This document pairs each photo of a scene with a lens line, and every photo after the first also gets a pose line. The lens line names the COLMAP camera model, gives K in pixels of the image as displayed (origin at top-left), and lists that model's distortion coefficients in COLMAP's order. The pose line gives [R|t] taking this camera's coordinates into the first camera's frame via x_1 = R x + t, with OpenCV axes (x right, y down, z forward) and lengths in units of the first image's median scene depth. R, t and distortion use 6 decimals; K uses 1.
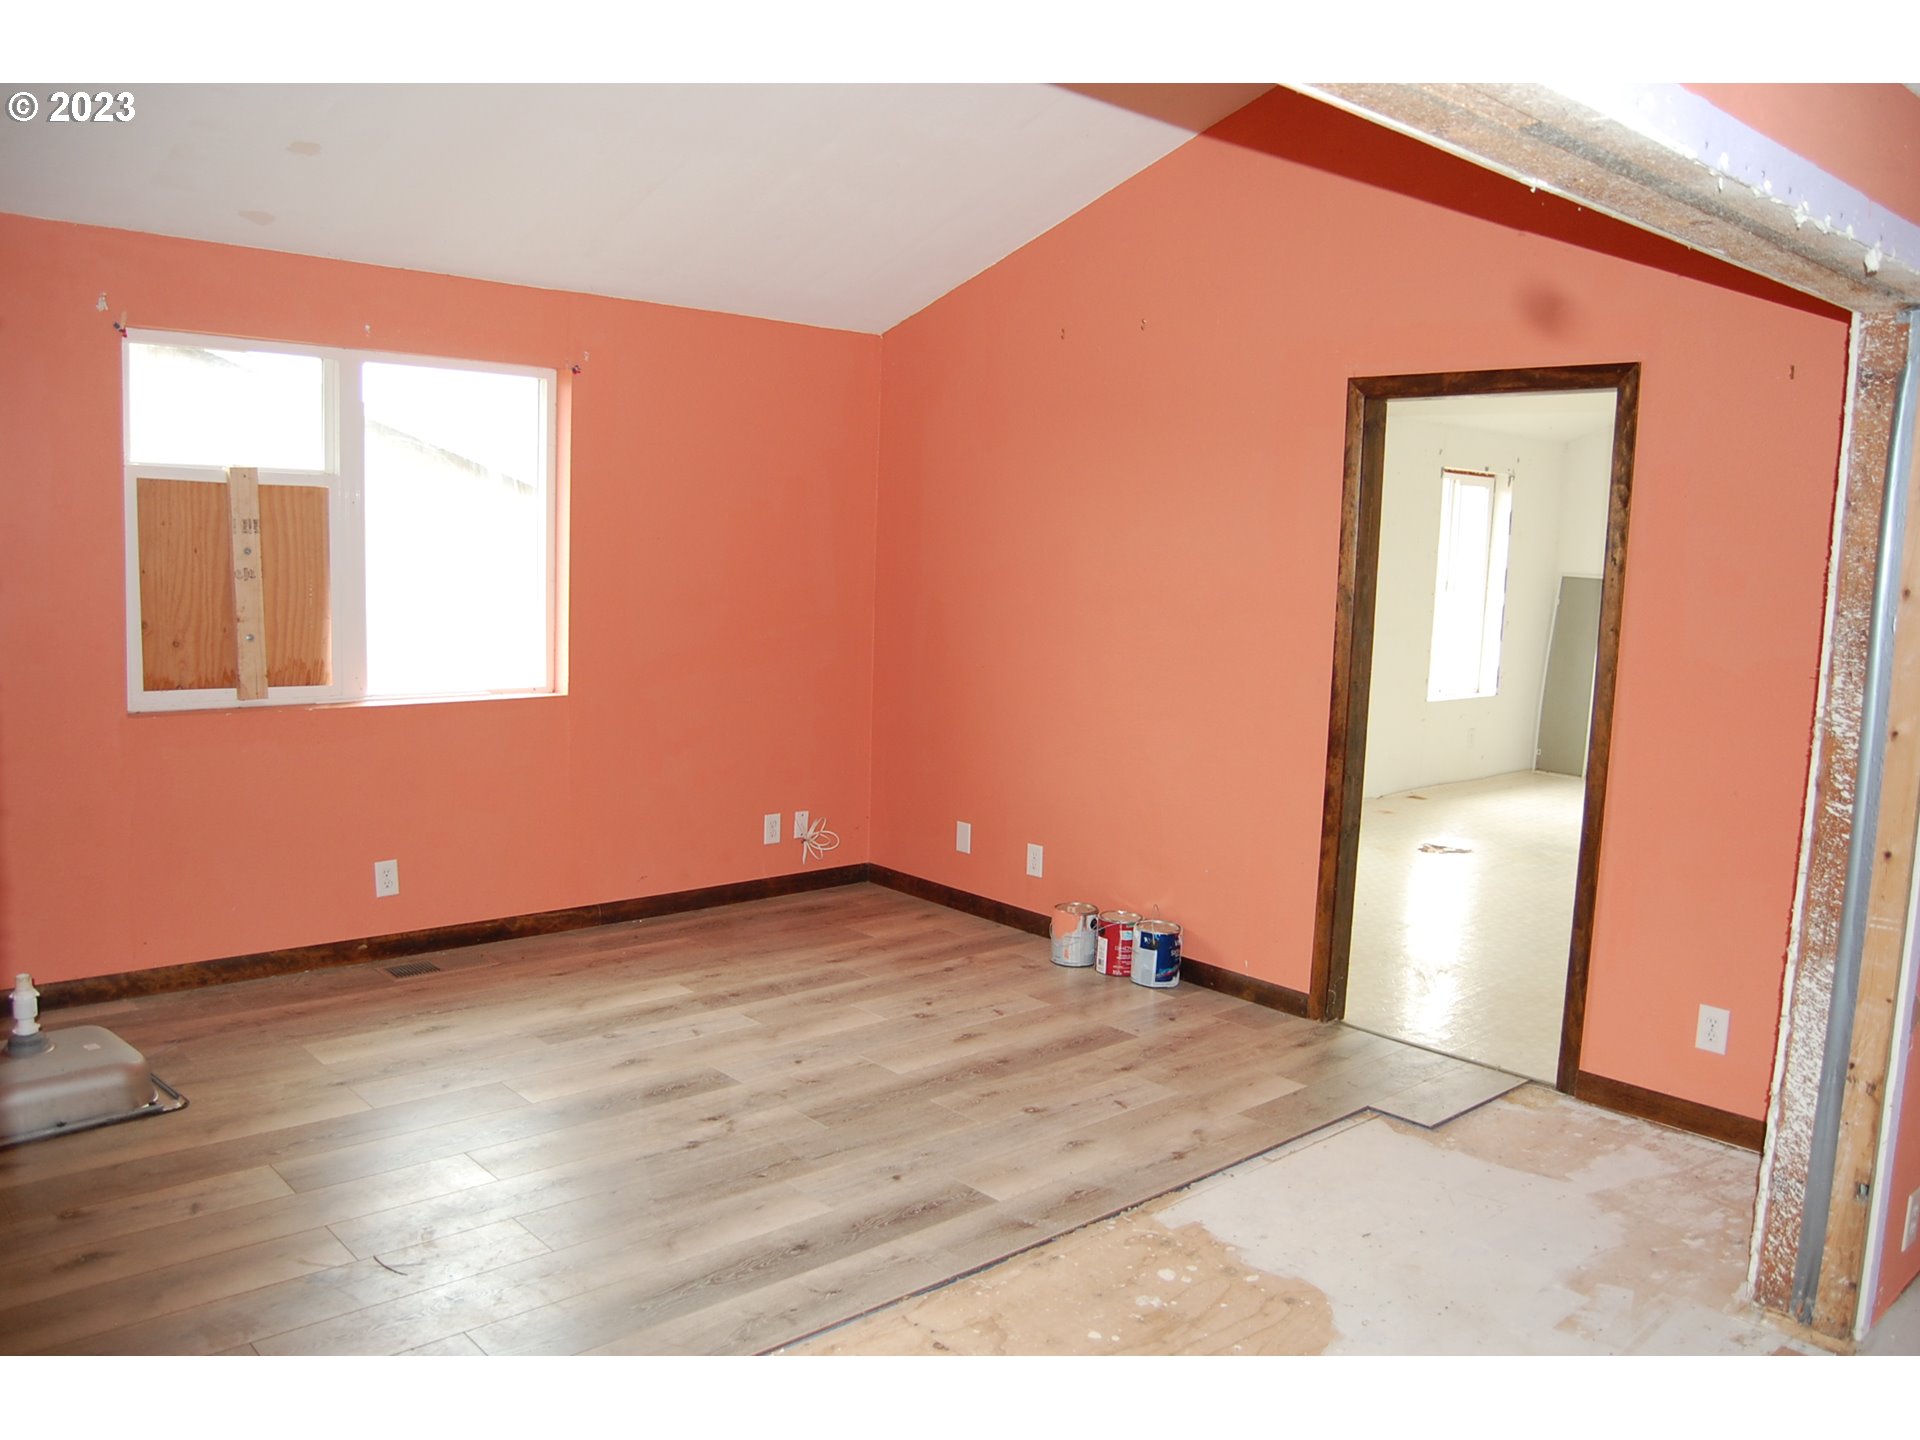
lens RADIAL K [[1524.8, 0, 960.0], [0, 1524.8, 720.0], [0, 0, 1]] dist [-0.092980, 0.037188]
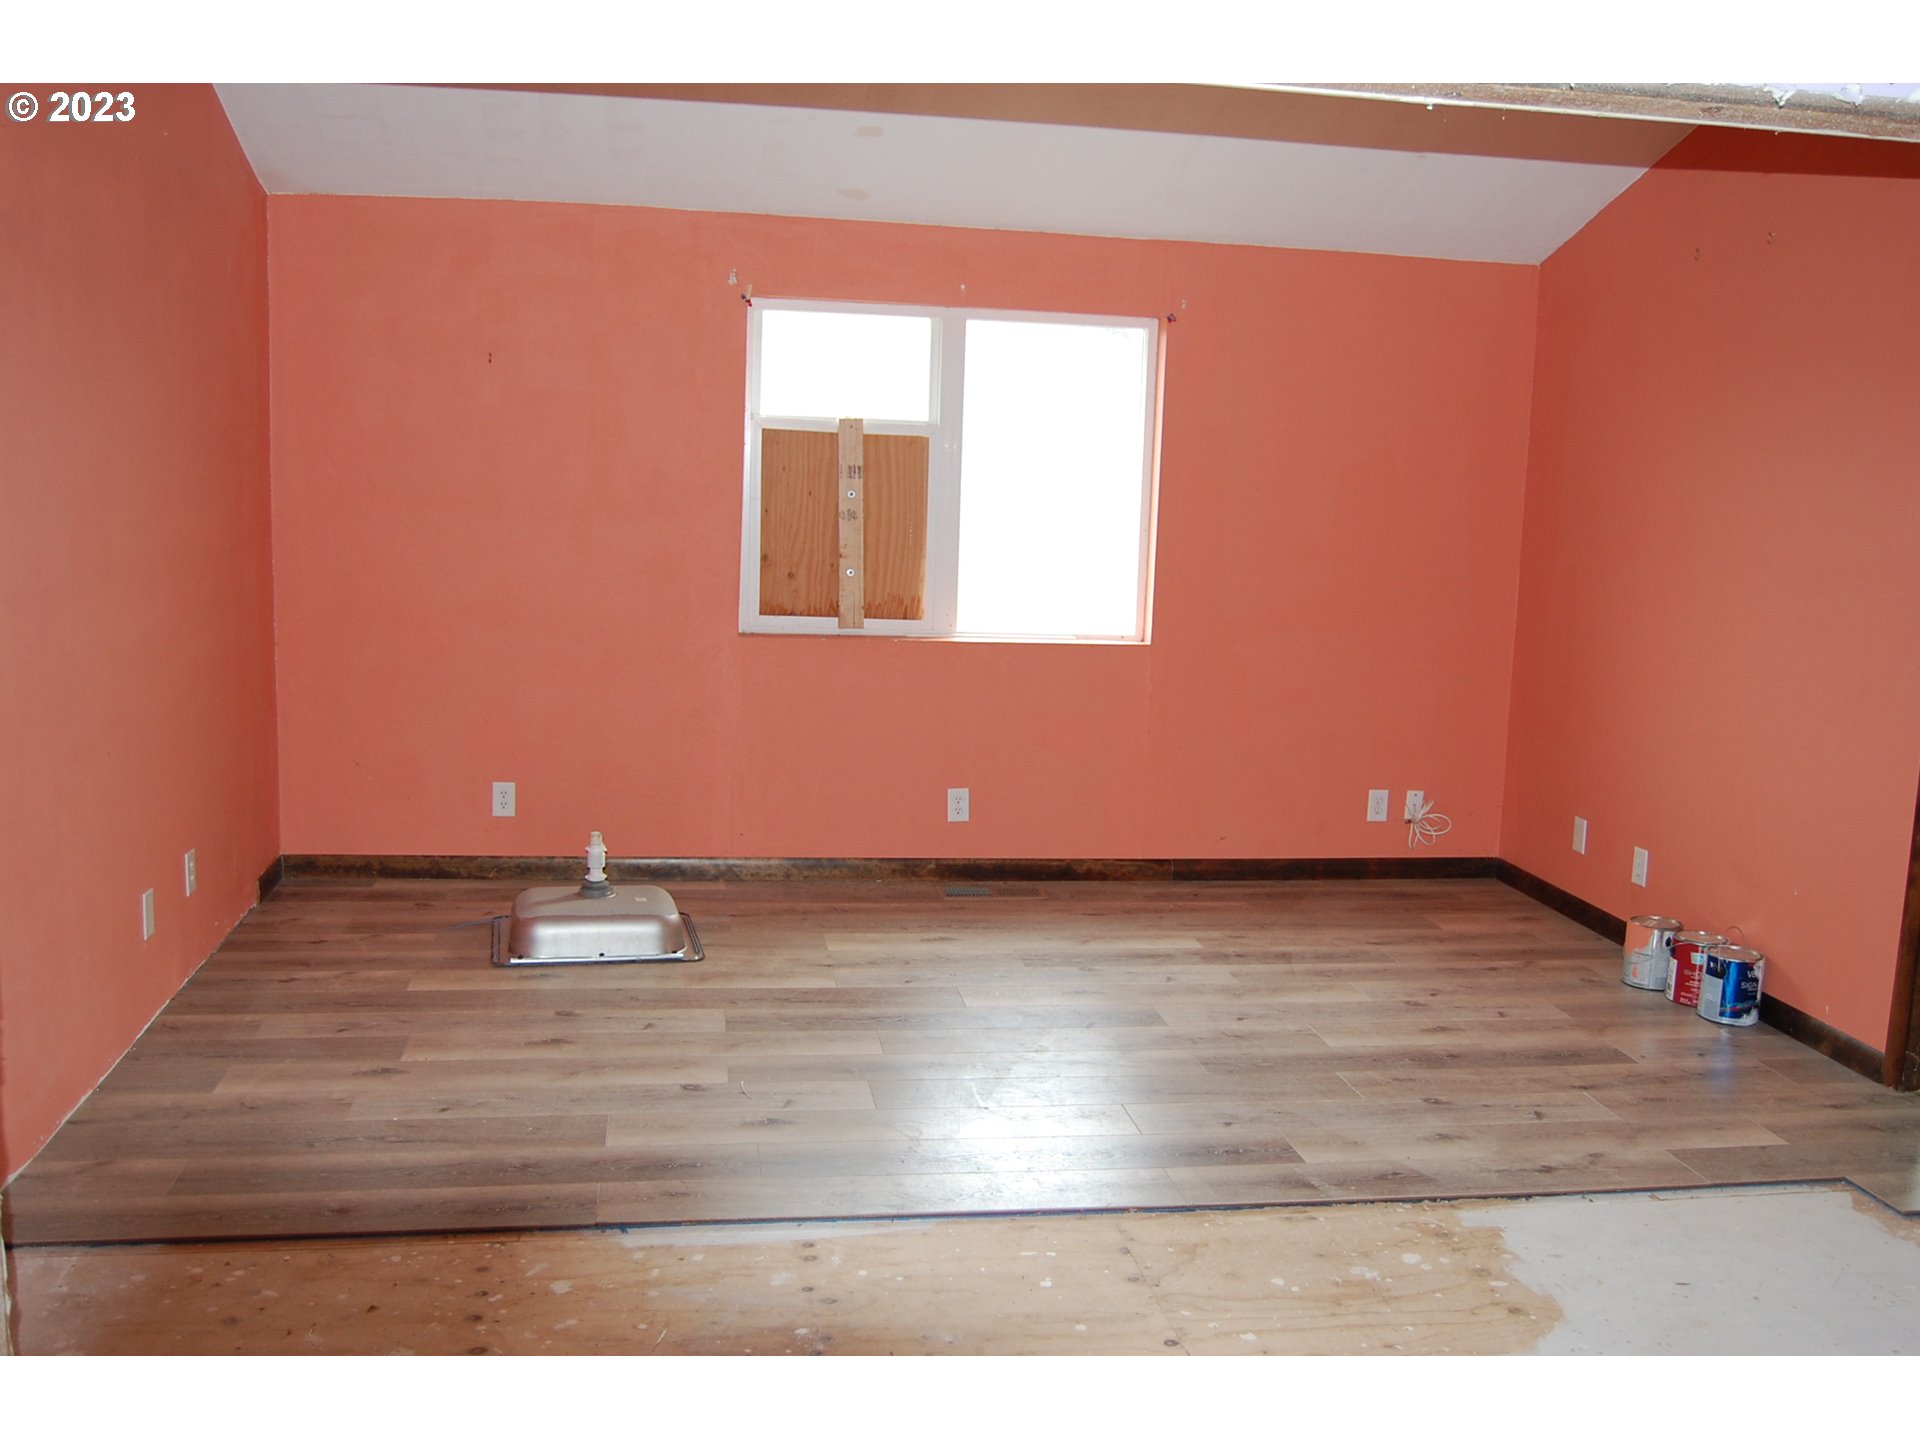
lens RADIAL K [[1788.2, 0, 960.0], [0, 1788.2, 720.0], [0, 0, 1]] dist [-0.072633, 0.010423]
pose [[0.831778, 0.072387, -0.550368, 0.323863], [-0.073702, 0.997085, 0.019753, 0.021412], [0.550194, 0.024133, 0.834688, -0.056858]]
